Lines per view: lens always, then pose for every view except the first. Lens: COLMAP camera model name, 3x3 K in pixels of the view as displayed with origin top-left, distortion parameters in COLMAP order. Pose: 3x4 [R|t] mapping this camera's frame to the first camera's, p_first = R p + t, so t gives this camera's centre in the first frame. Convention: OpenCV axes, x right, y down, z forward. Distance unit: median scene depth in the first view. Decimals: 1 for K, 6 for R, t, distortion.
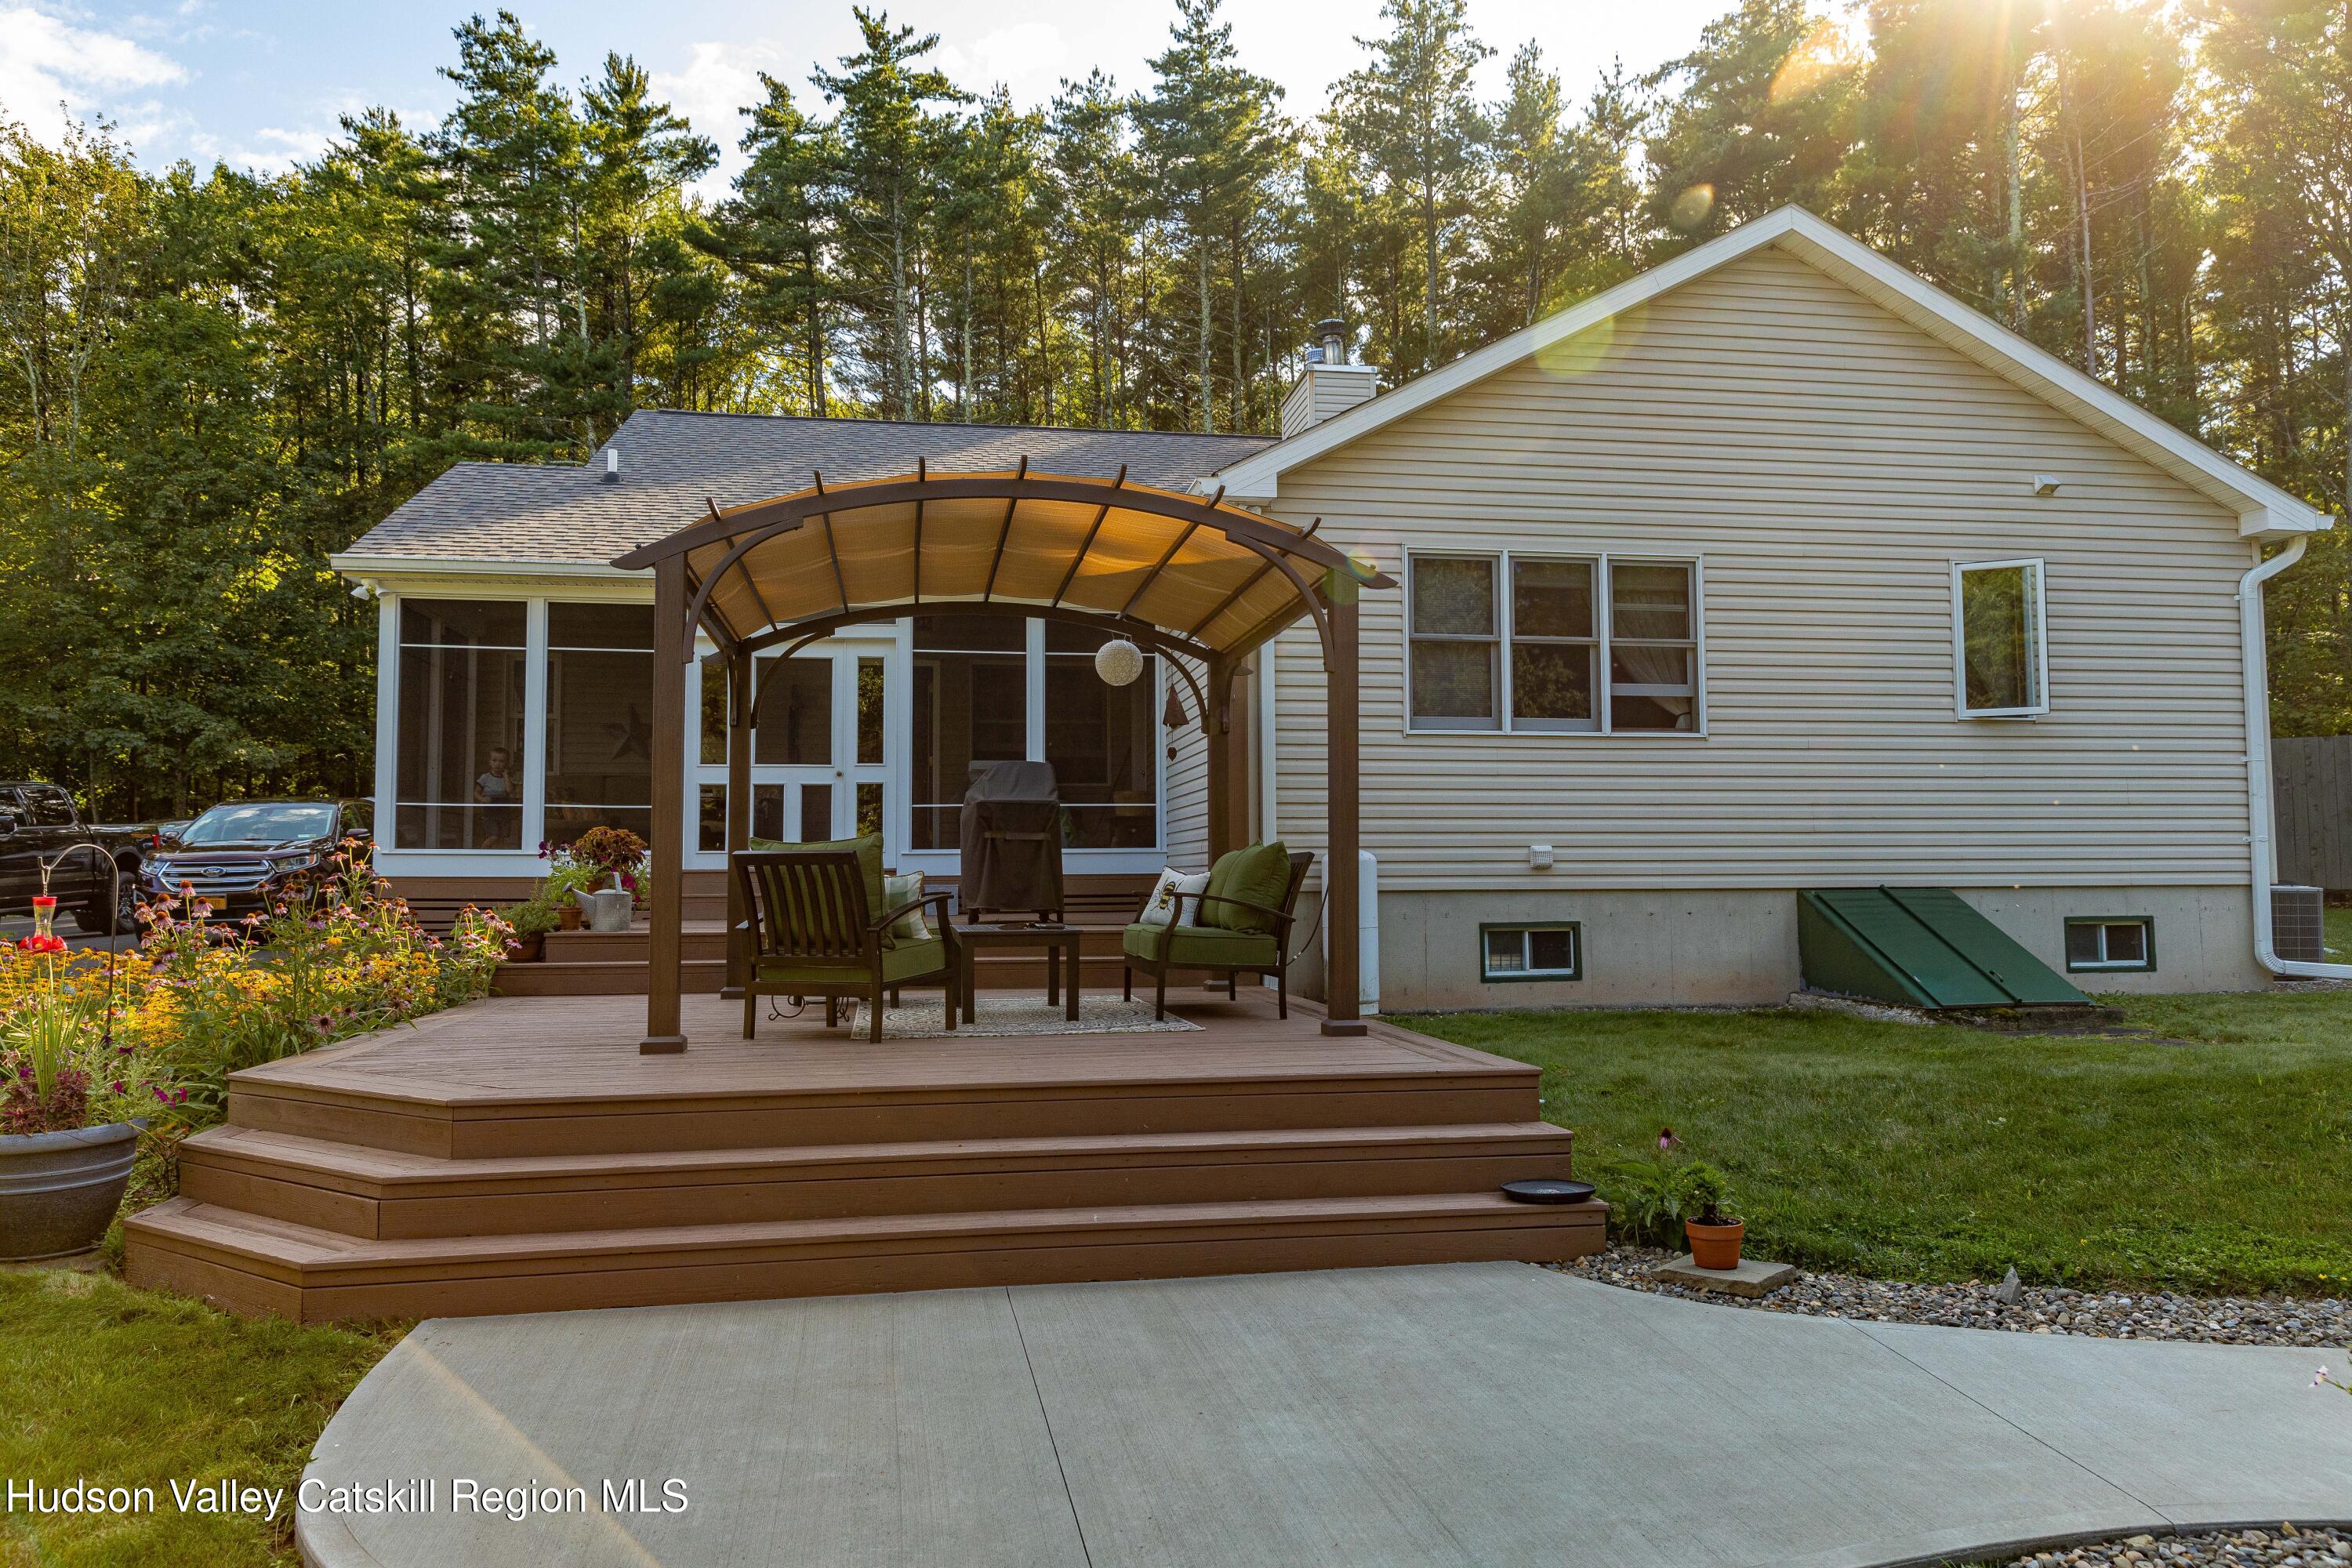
lens RADIAL K [[1581.6, 0, 1176.0], [0, 1581.6, 784.0], [0, 0, 1]] dist [0.016541, -0.001155]
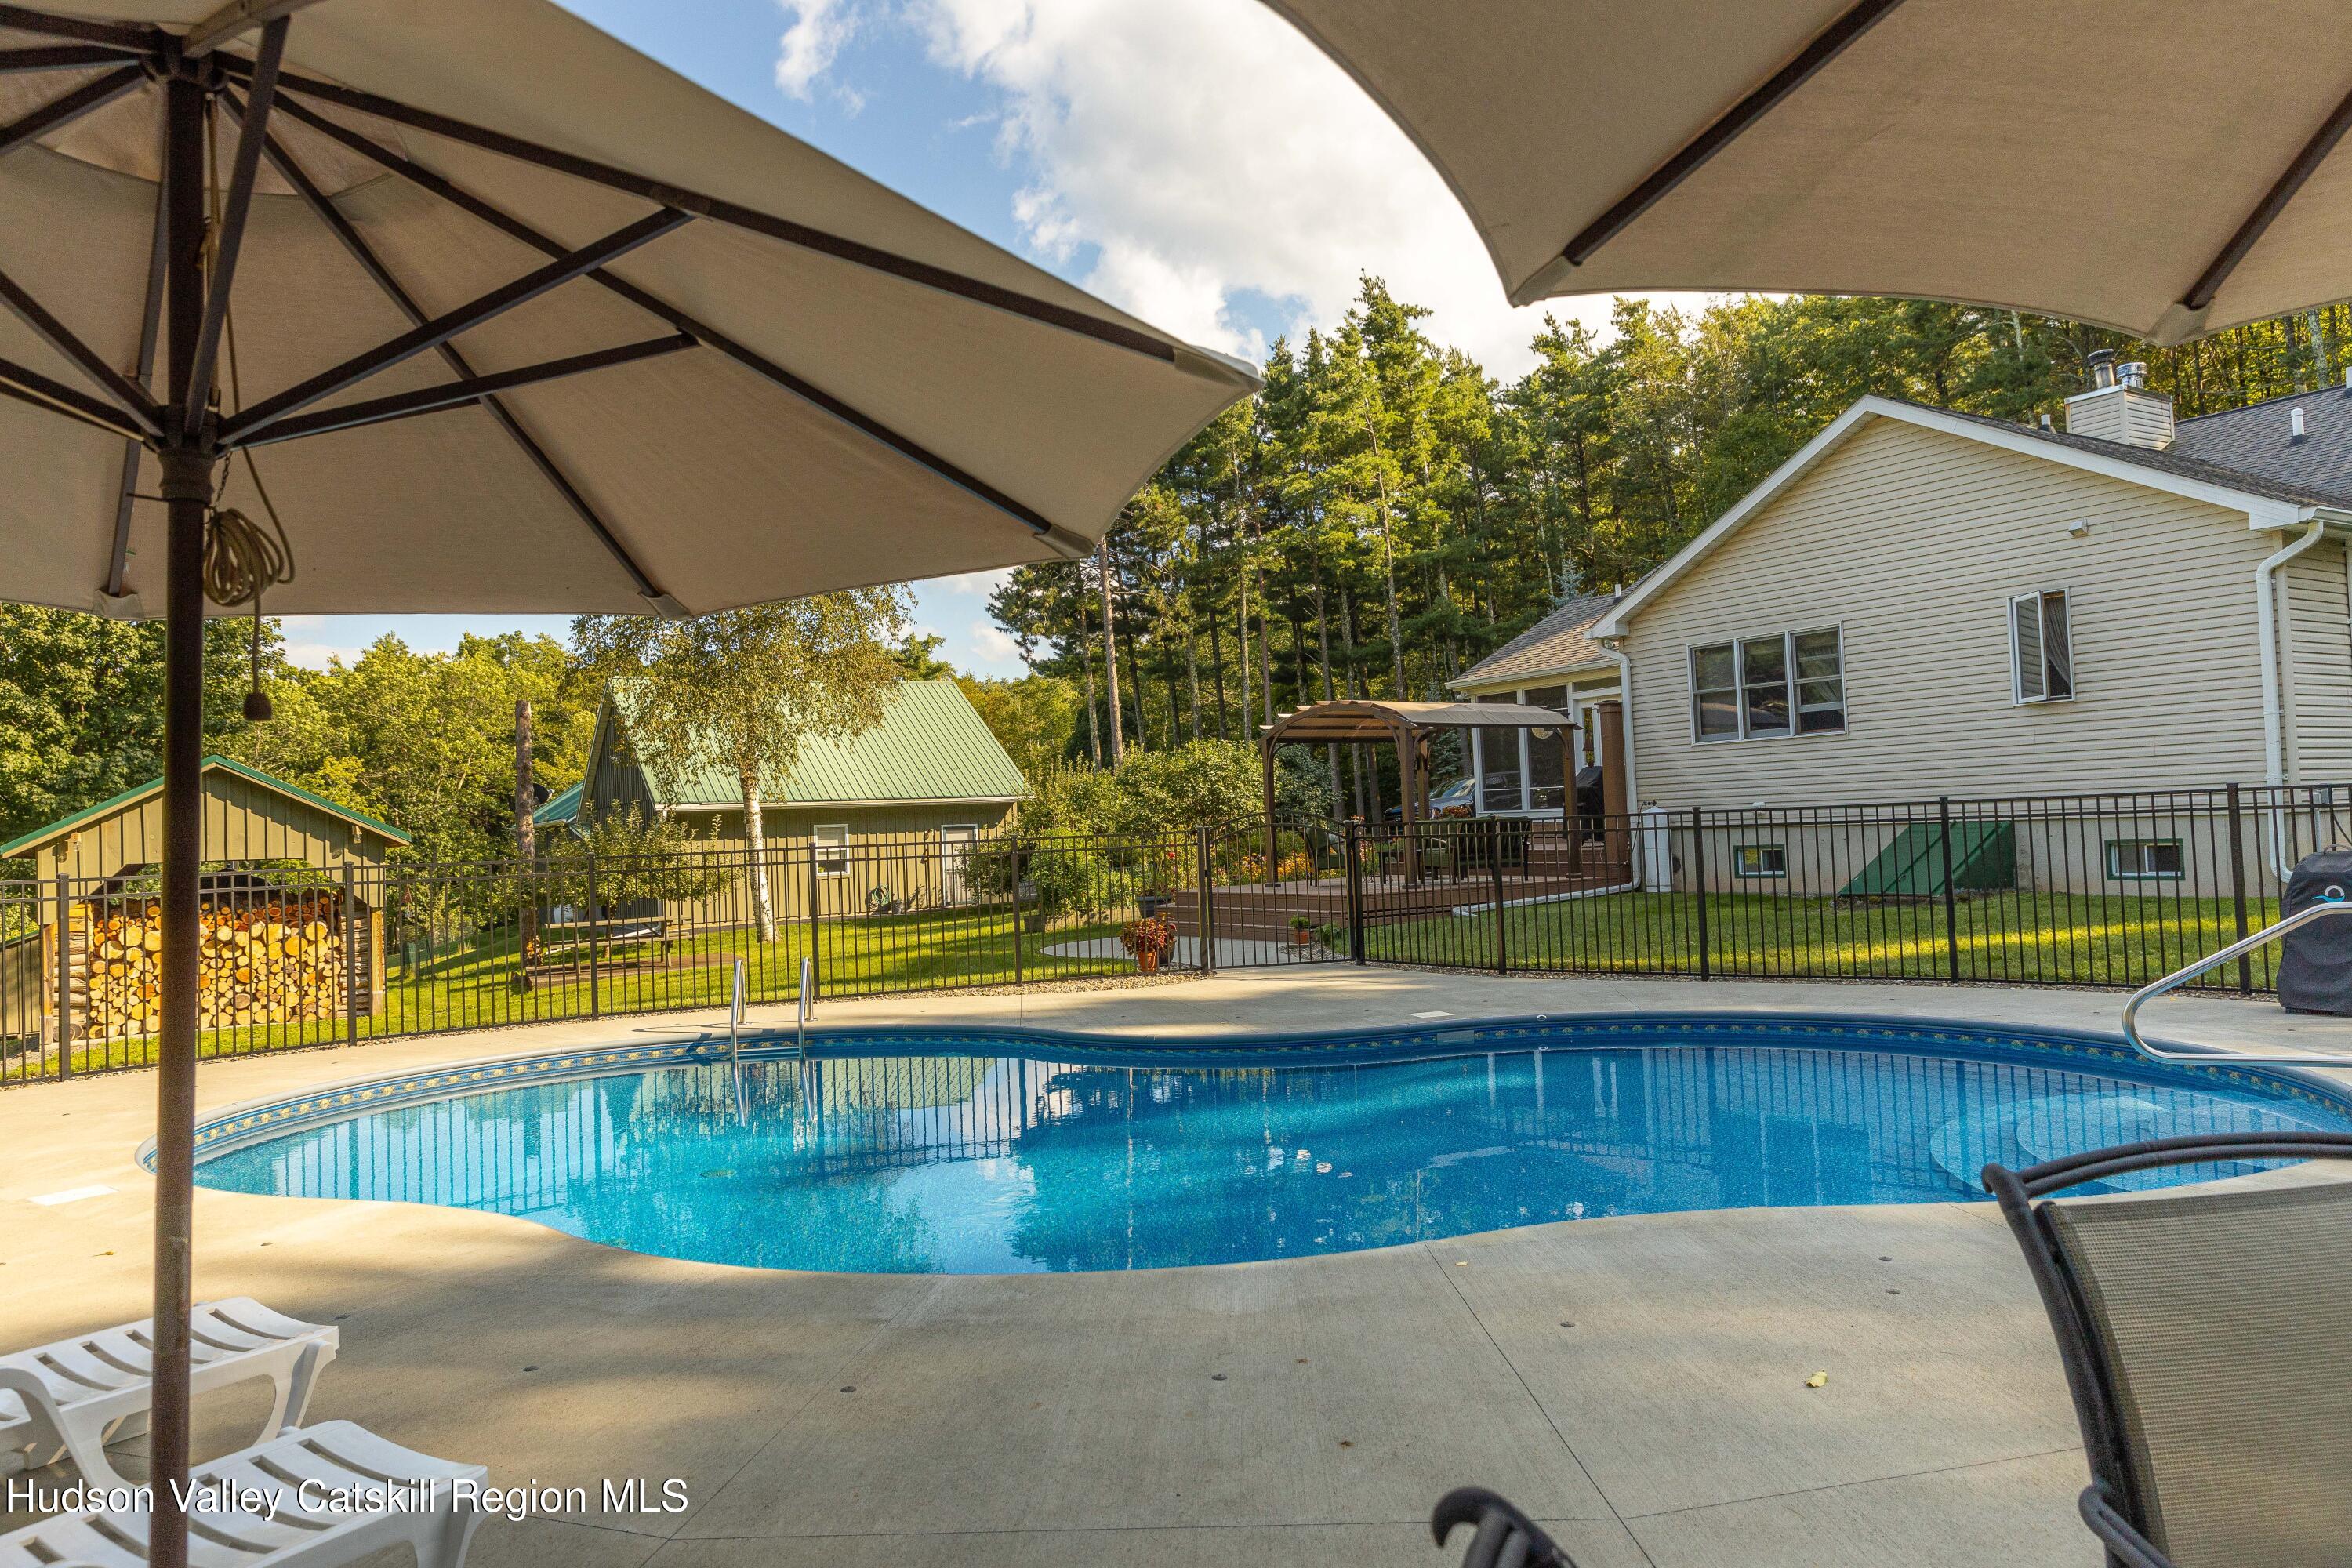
lens RADIAL K [[1581.6, 0, 1176.0], [0, 1581.6, 784.0], [0, 0, 1]] dist [0.016541, -0.001155]
pose [[0.411699, -0.037311, -0.910556, 1.542049], [0.098817, 0.995098, 0.003904, -0.052041], [0.905946, -0.091586, 0.413368, -0.318460]]
